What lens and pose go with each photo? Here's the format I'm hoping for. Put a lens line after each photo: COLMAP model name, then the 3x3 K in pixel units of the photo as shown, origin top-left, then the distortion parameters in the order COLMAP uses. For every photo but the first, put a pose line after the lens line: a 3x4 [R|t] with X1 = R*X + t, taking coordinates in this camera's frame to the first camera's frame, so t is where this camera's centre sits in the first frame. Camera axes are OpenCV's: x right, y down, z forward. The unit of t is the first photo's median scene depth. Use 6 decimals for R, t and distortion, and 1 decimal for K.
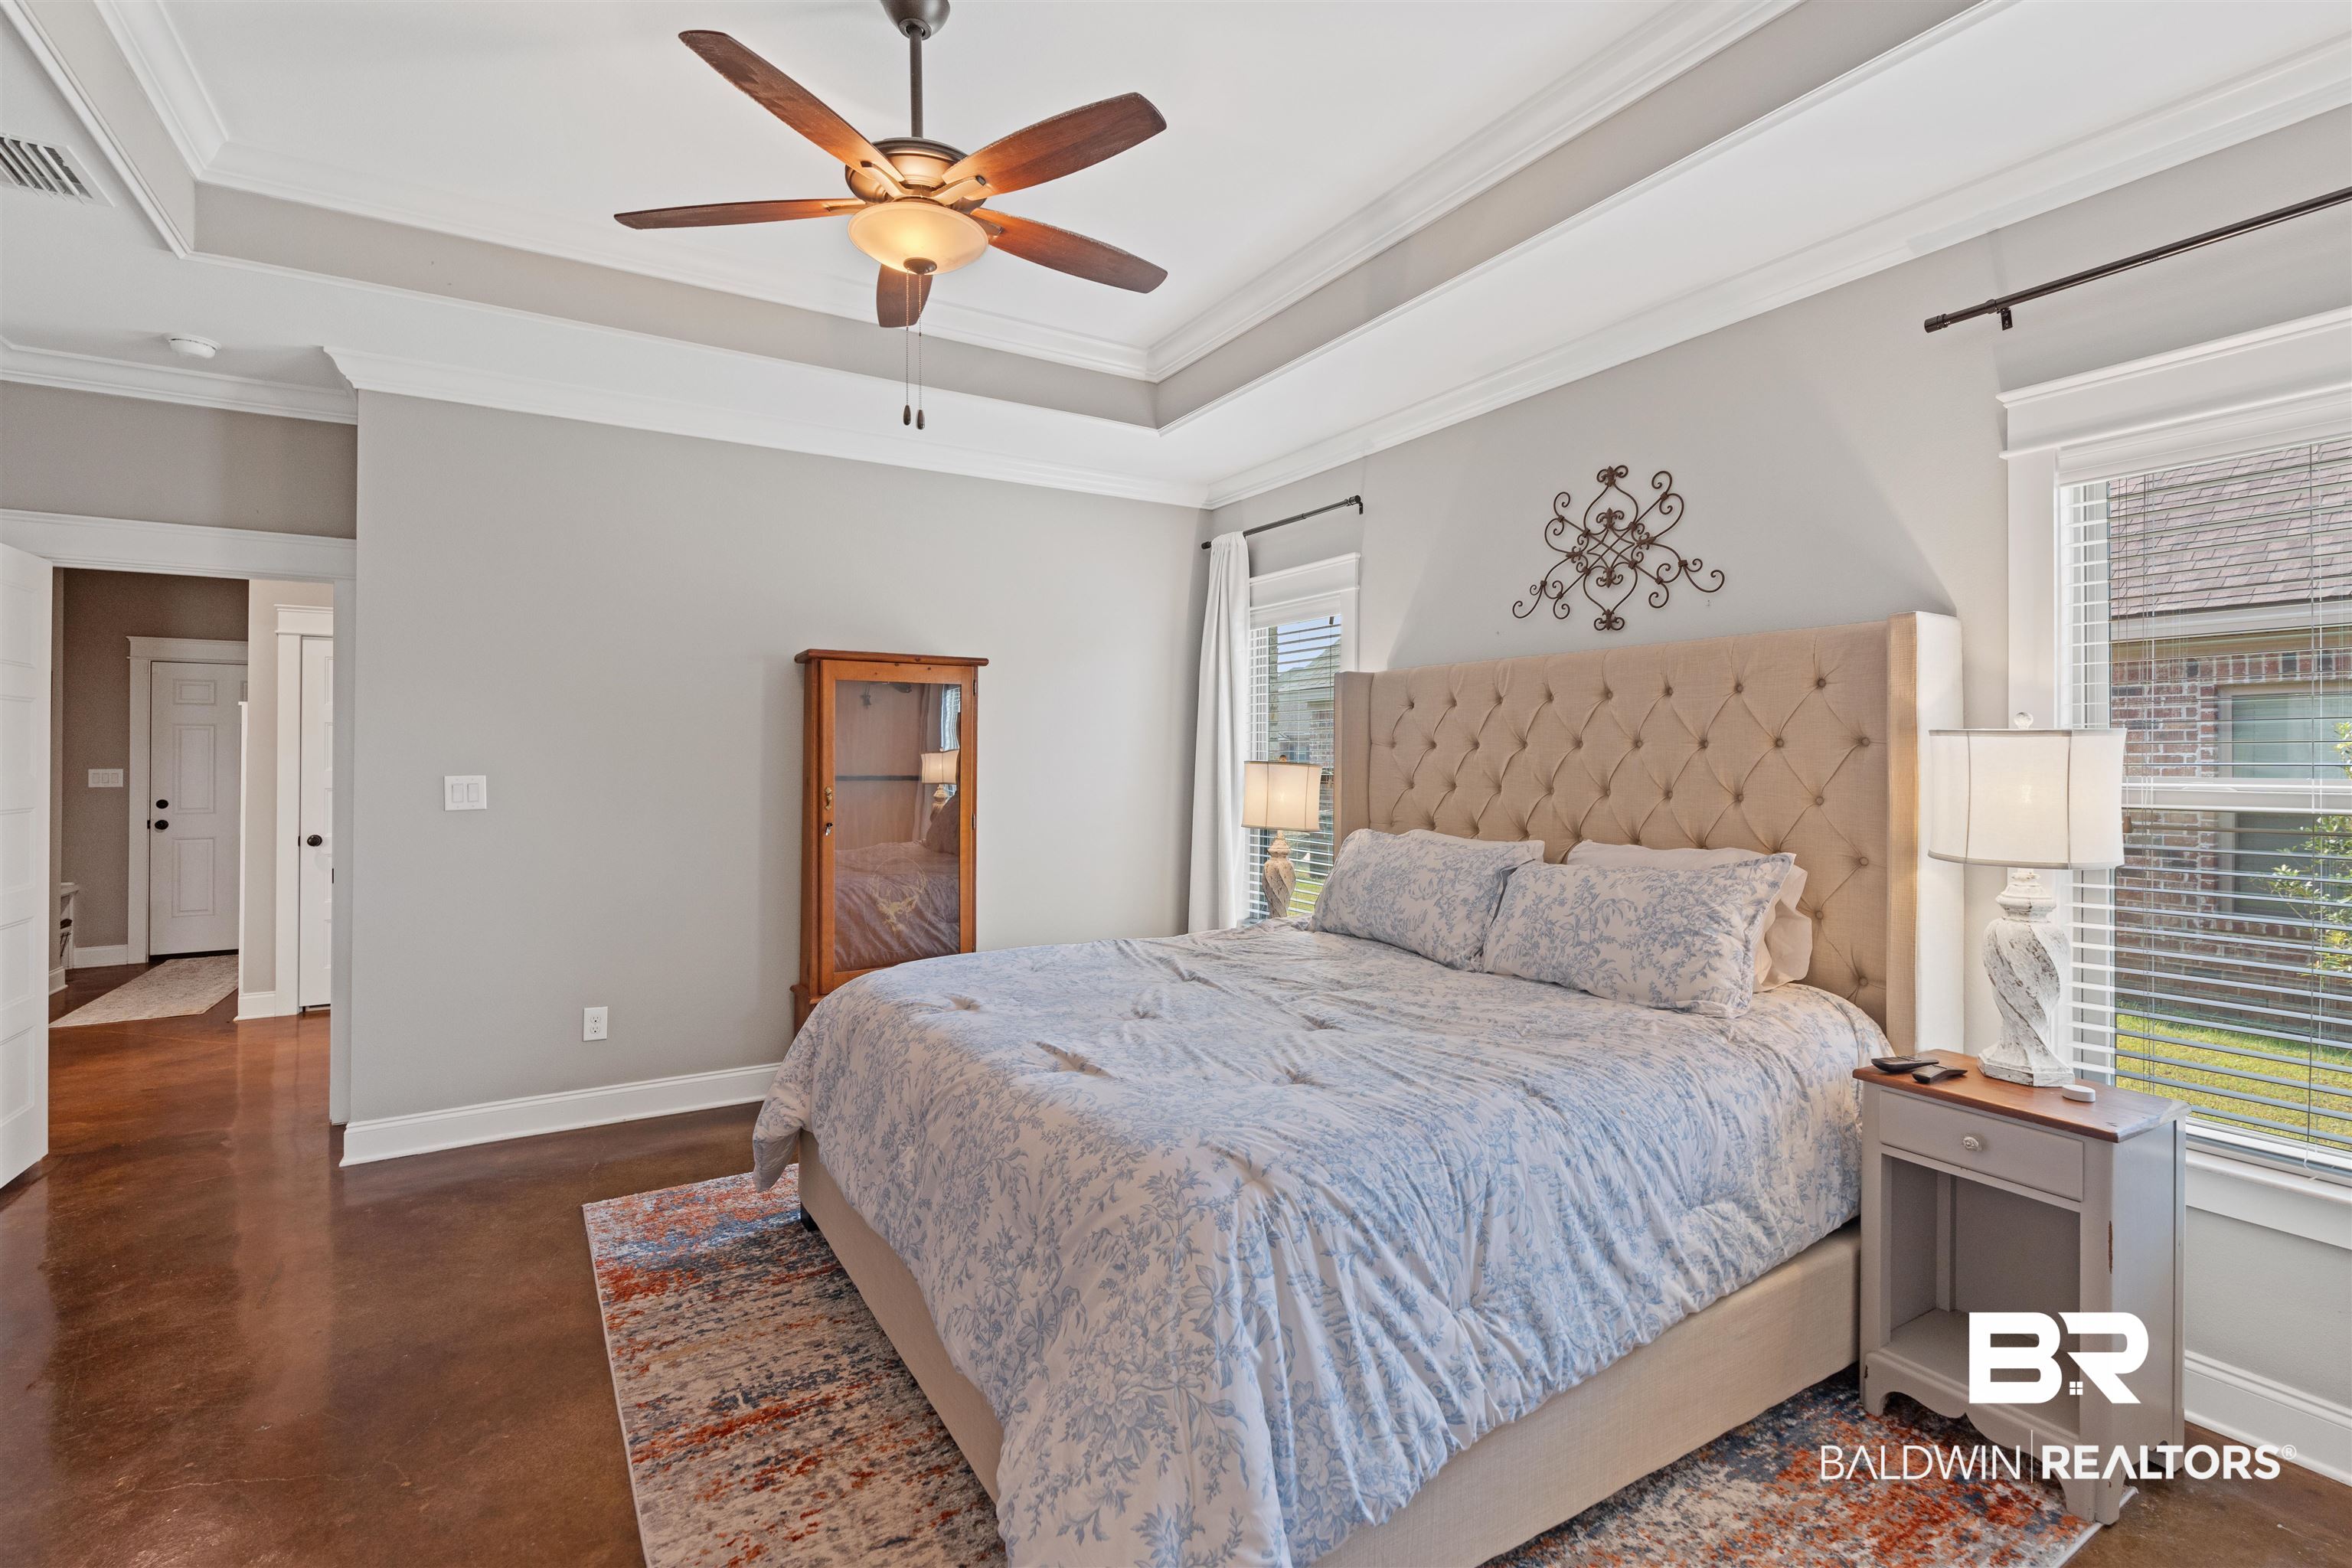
lens RADIAL K [[1051.6, 0, 1173.7], [0, 1051.6, 753.9], [0, 0, 1]] dist [-0.010815, 0.000385]
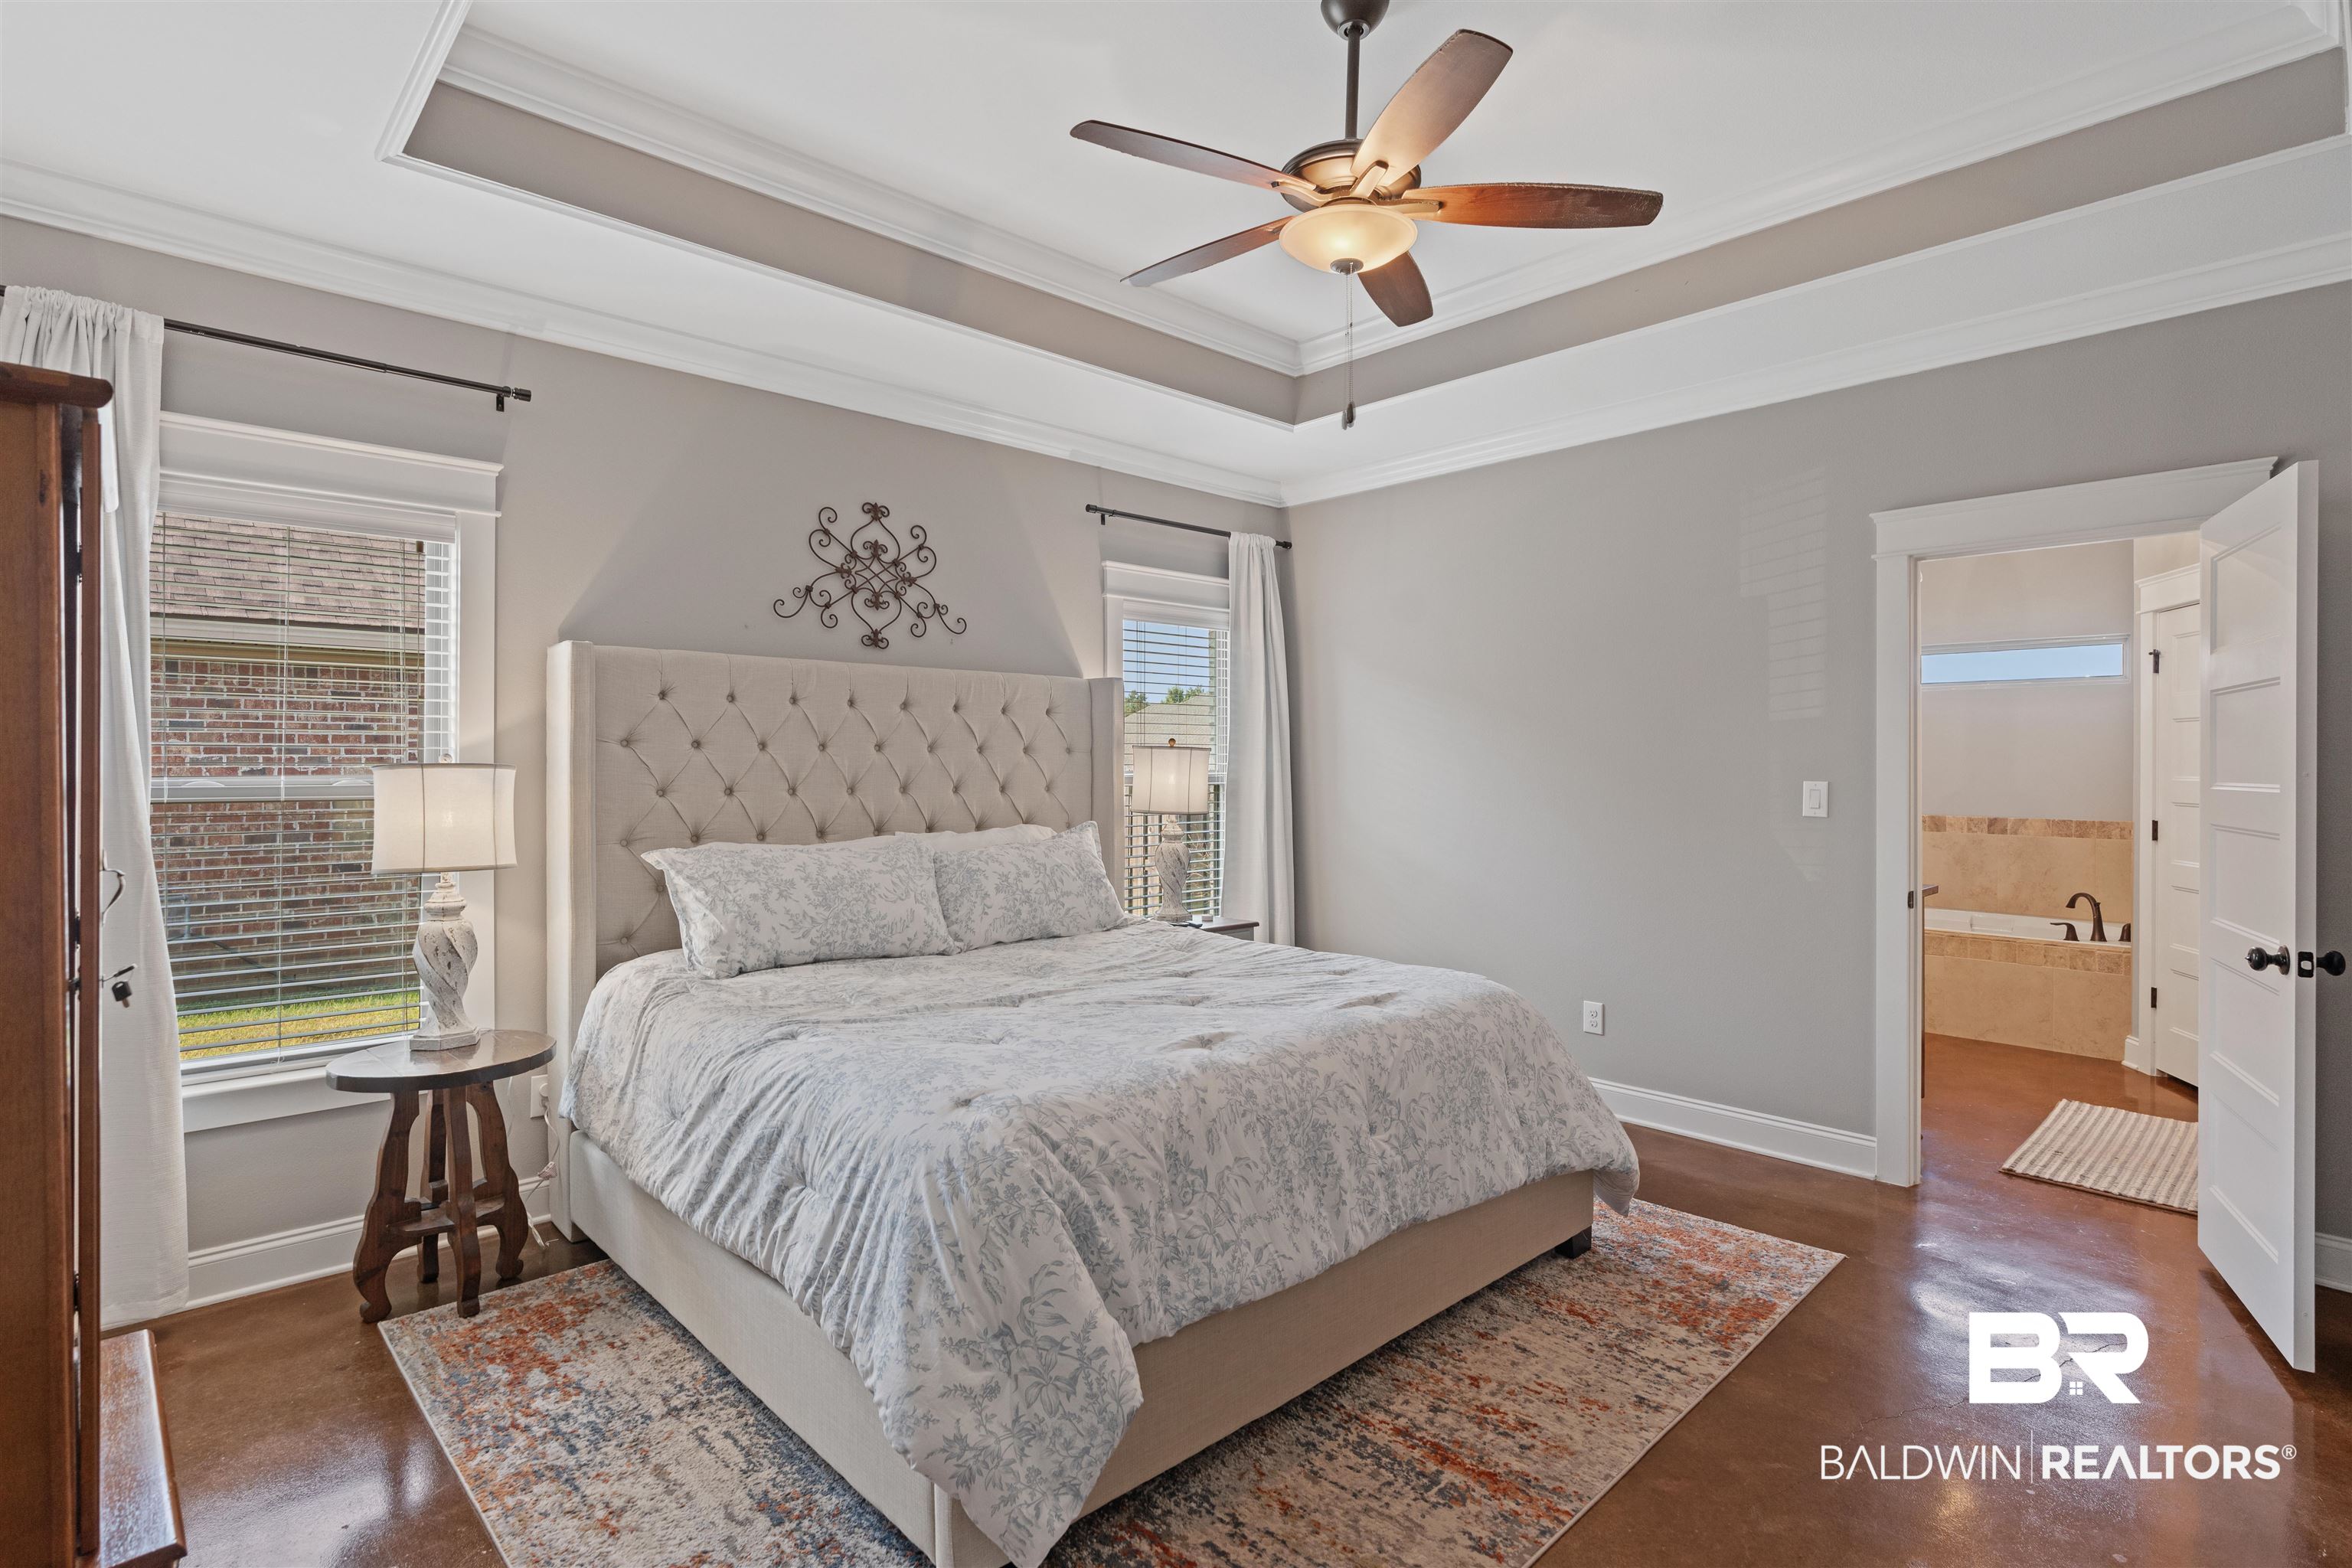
lens RADIAL K [[1165.2, 0, 1187.5], [0, 1165.2, 751.9], [0, 0, 1]] dist [0.000951, 0.000369]
pose [[-0.211096, 0.012018, 0.977392, -0.909617], [-0.002536, 0.999914, -0.012843, 0.010007], [-0.977462, -0.005190, -0.211047, 0.965516]]
